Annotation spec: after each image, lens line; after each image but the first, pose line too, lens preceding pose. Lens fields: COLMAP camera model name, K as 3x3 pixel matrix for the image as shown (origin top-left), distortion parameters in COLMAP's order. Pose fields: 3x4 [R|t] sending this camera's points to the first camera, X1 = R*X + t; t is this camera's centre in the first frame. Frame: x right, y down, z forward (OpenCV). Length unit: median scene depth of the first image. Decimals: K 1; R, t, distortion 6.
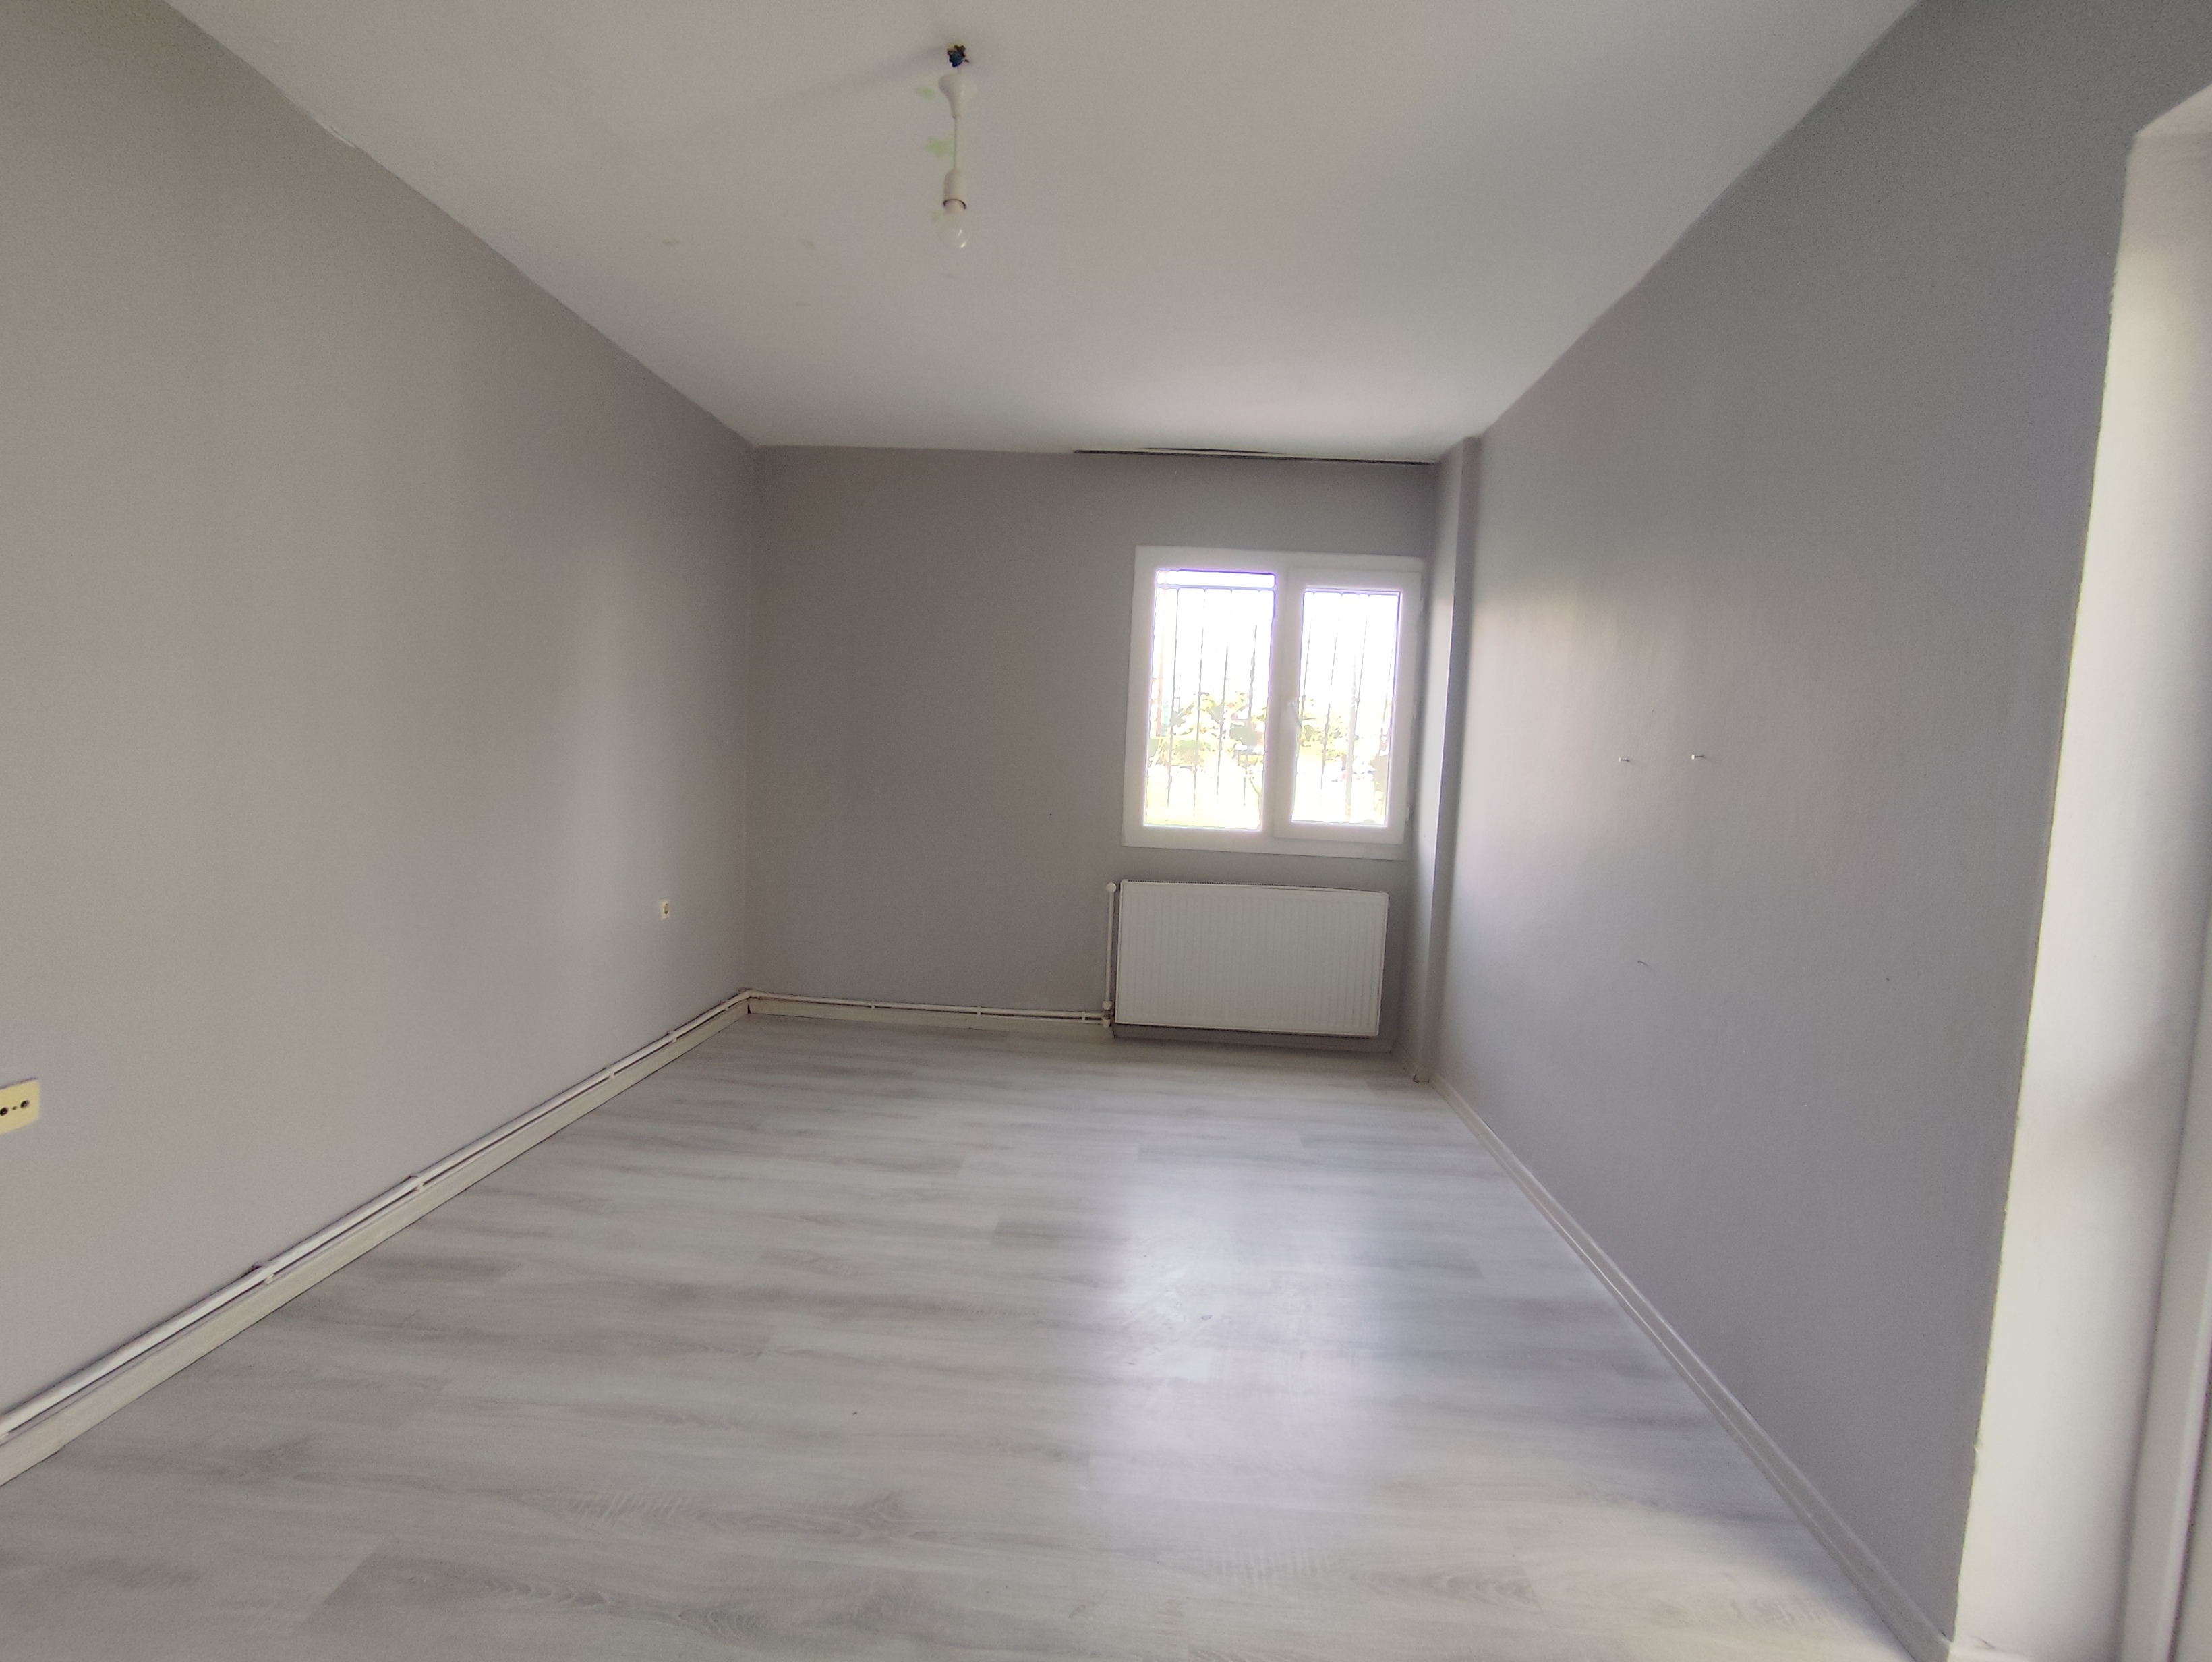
lens RADIAL K [[1000.9, 0, 1099.3], [0, 1000.9, 831.6], [0, 0, 1]] dist [-0.041750, 0.026115]
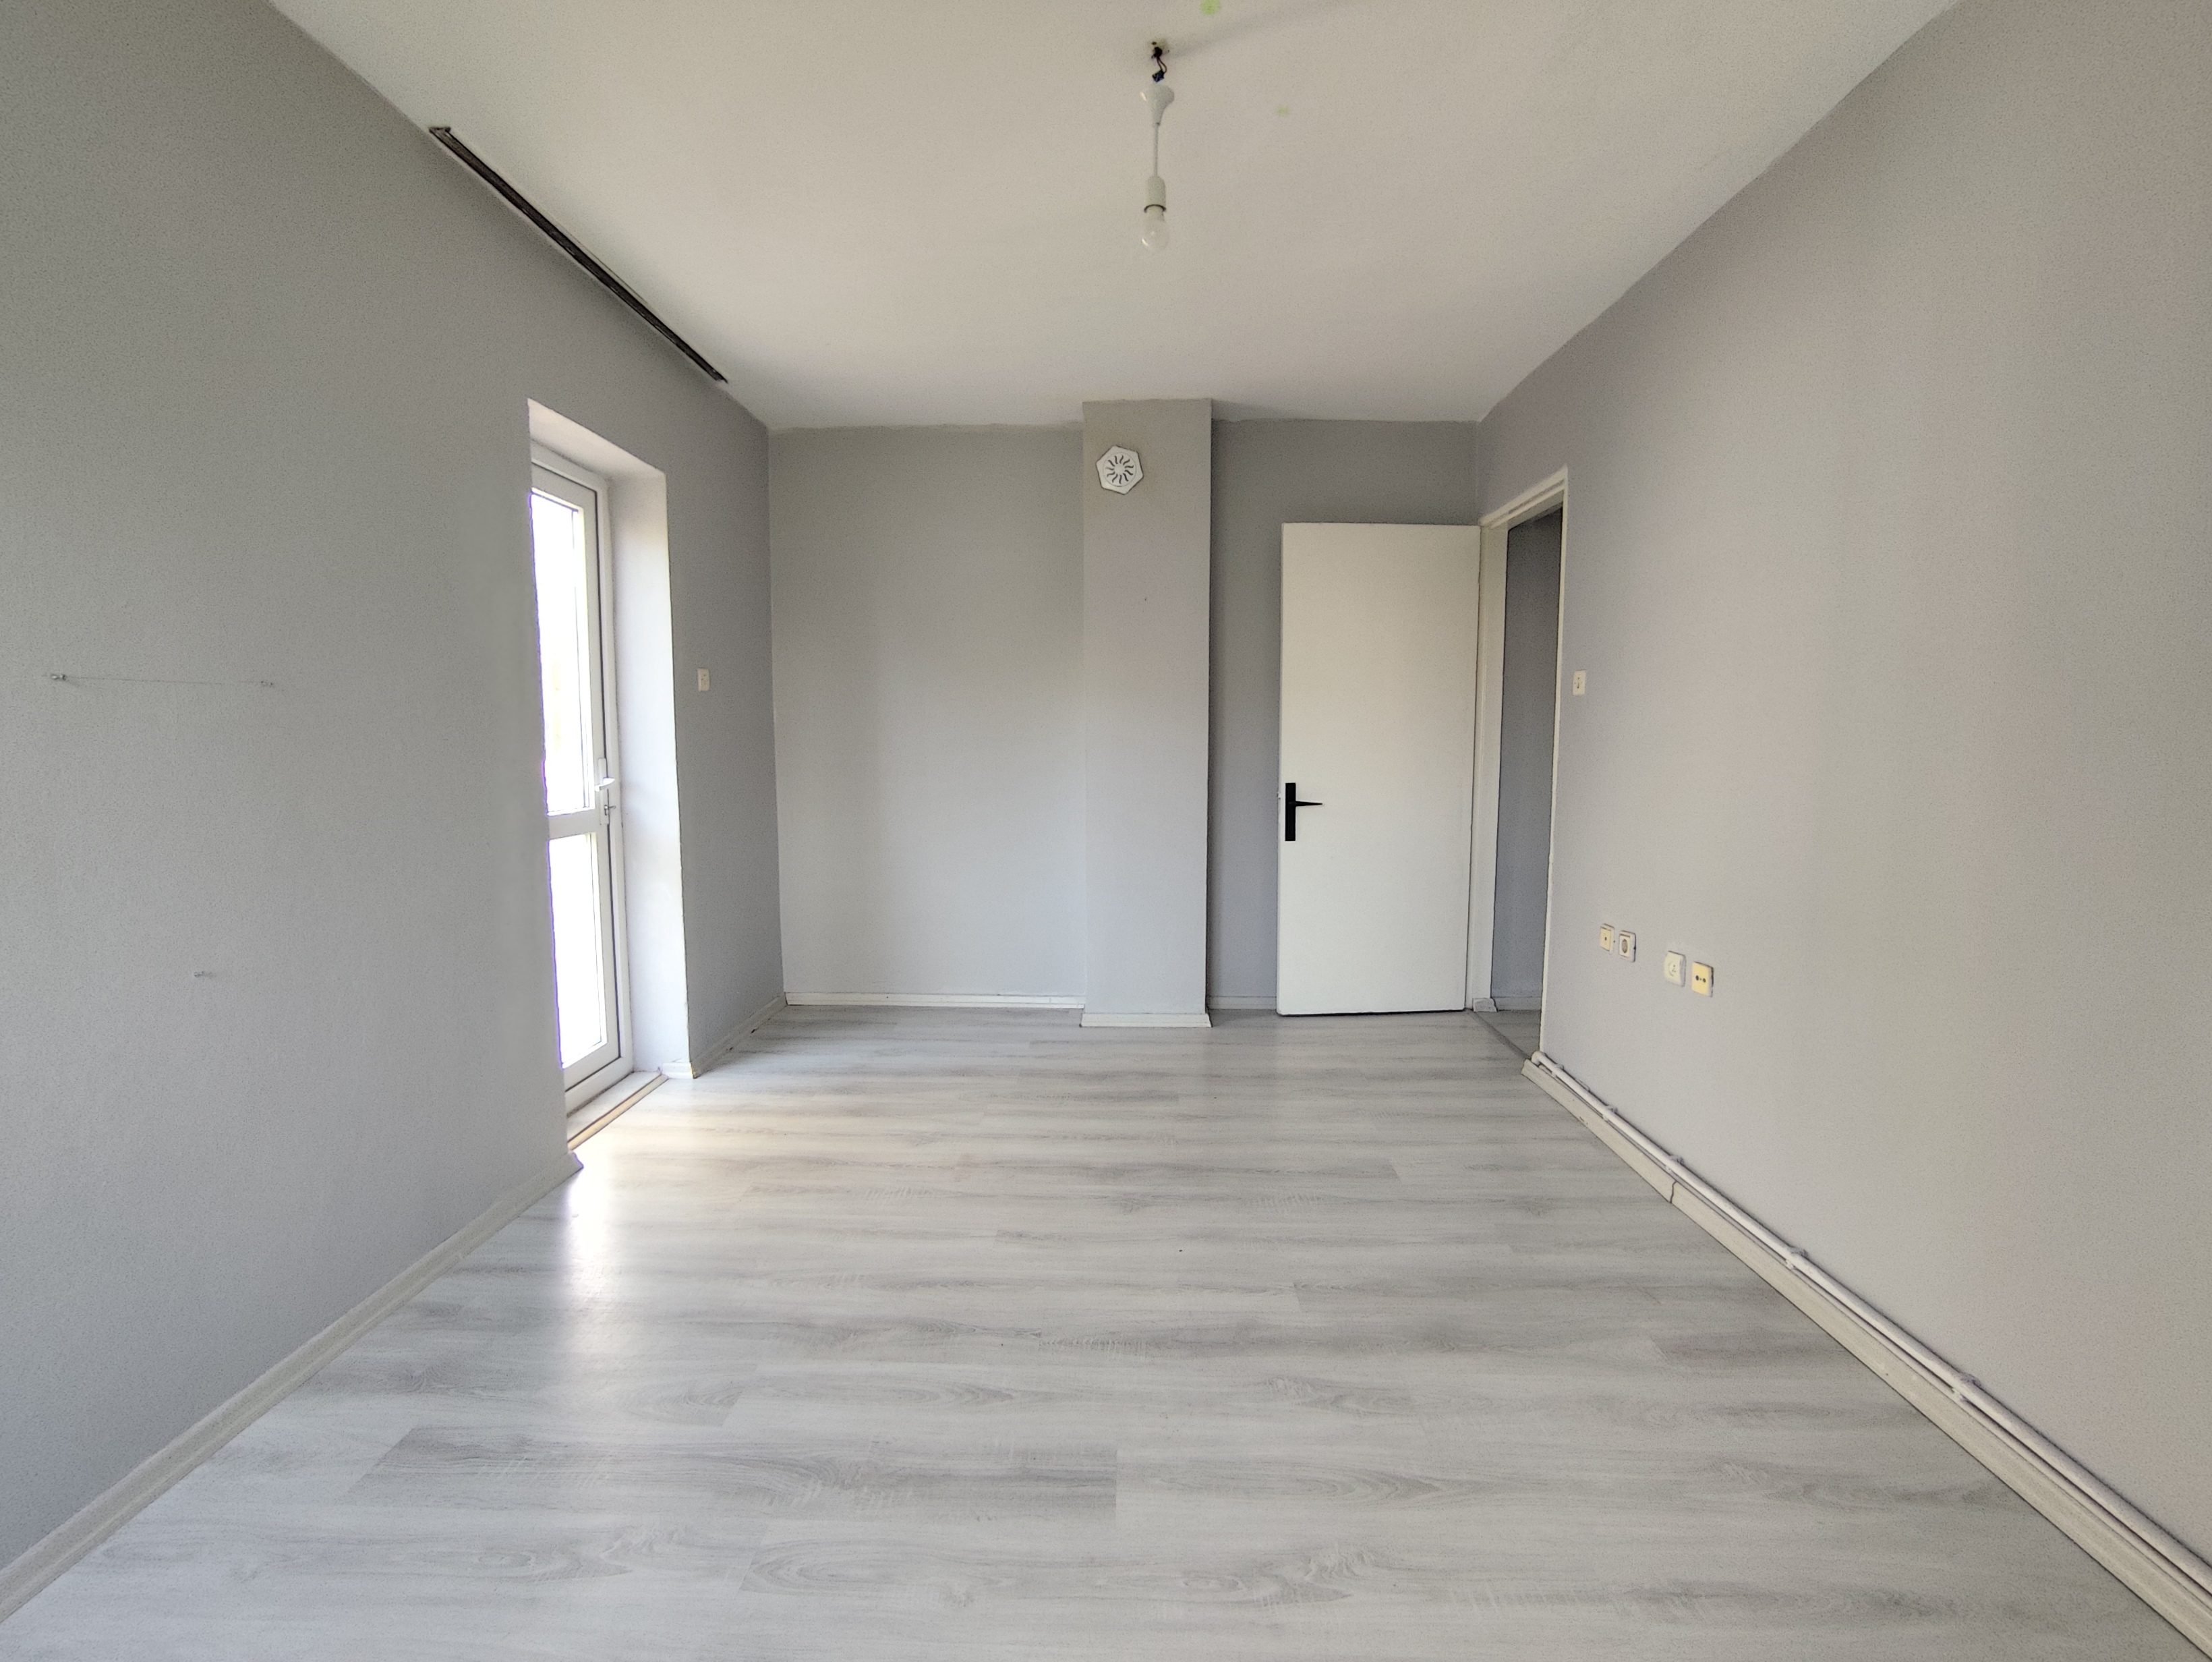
lens RADIAL K [[1000.9, 0, 1099.3], [0, 1000.9, 831.6], [0, 0, 1]] dist [-0.041750, 0.026115]
pose [[-0.998680, -0.040671, -0.031366, -0.065838], [-0.045449, 0.984251, 0.170832, -0.120781], [0.023924, 0.172033, -0.984801, 1.740472]]
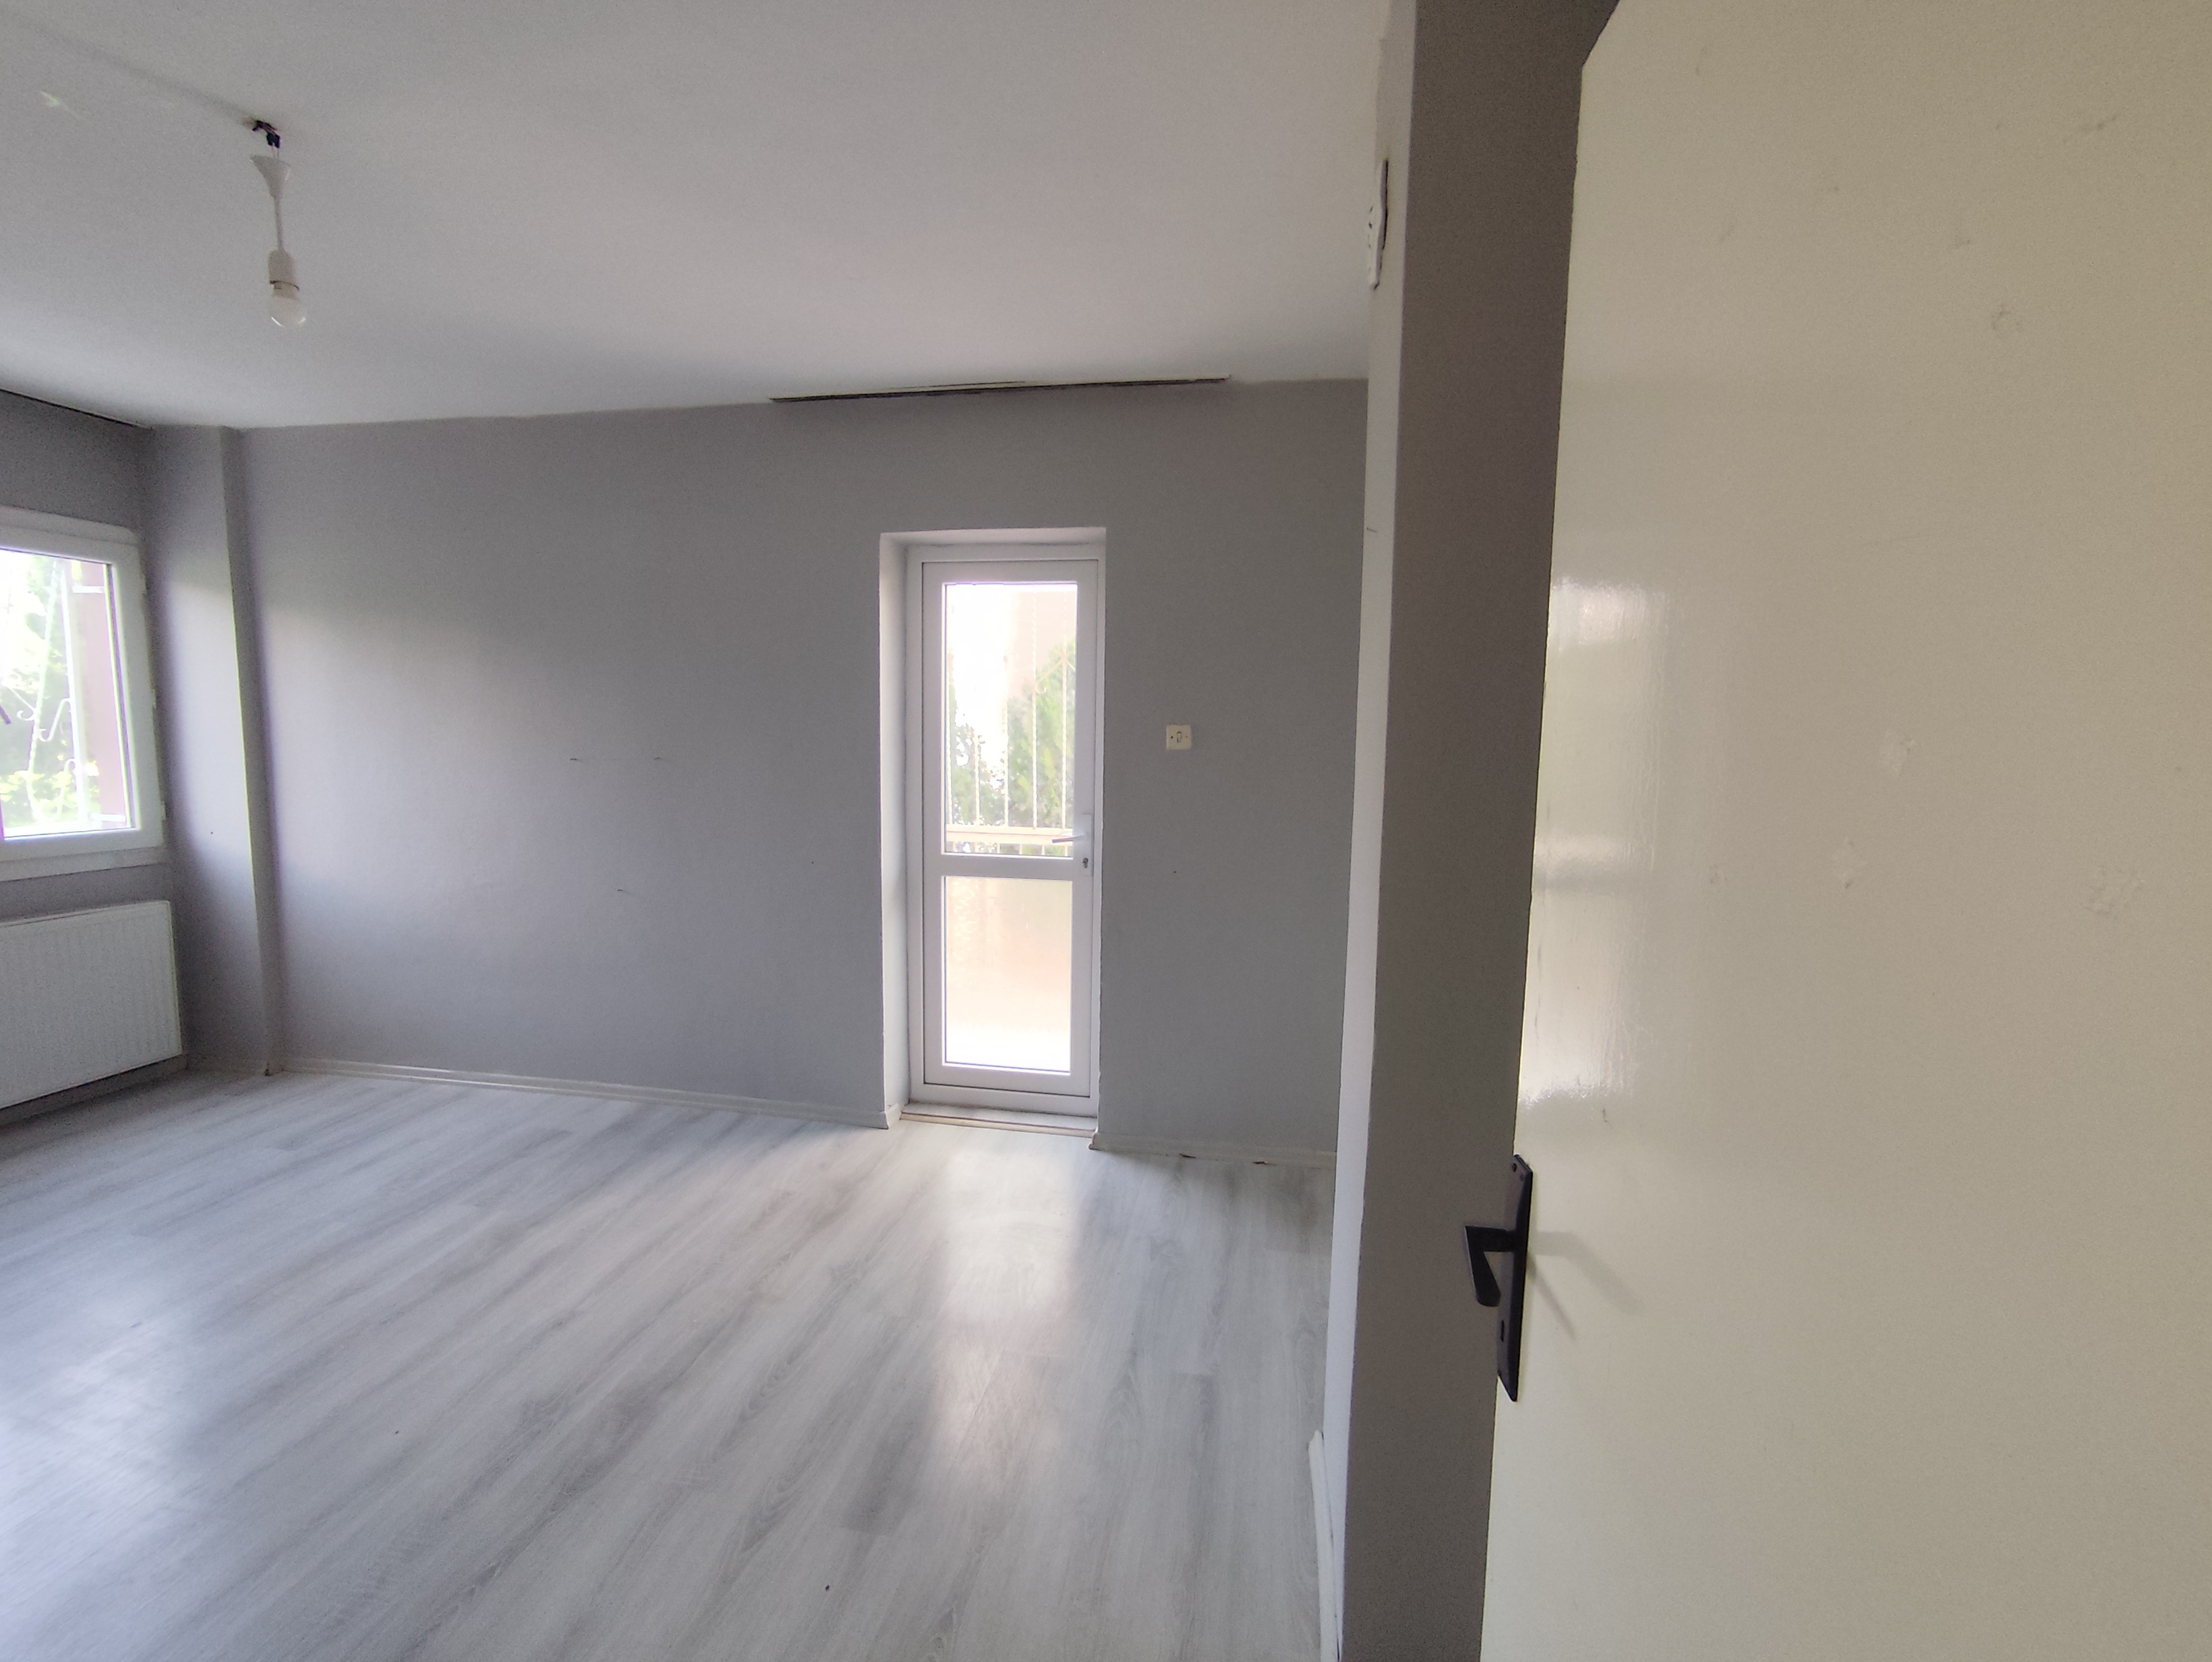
lens RADIAL K [[1000.9, 0, 1099.3], [0, 1000.9, 831.6], [0, 0, 1]] dist [-0.041750, 0.026115]
pose [[0.120764, -0.151125, 0.981110, -0.903363], [0.066275, 0.987366, 0.143931, -0.137506], [-0.990466, 0.047641, 0.129254, 0.048347]]
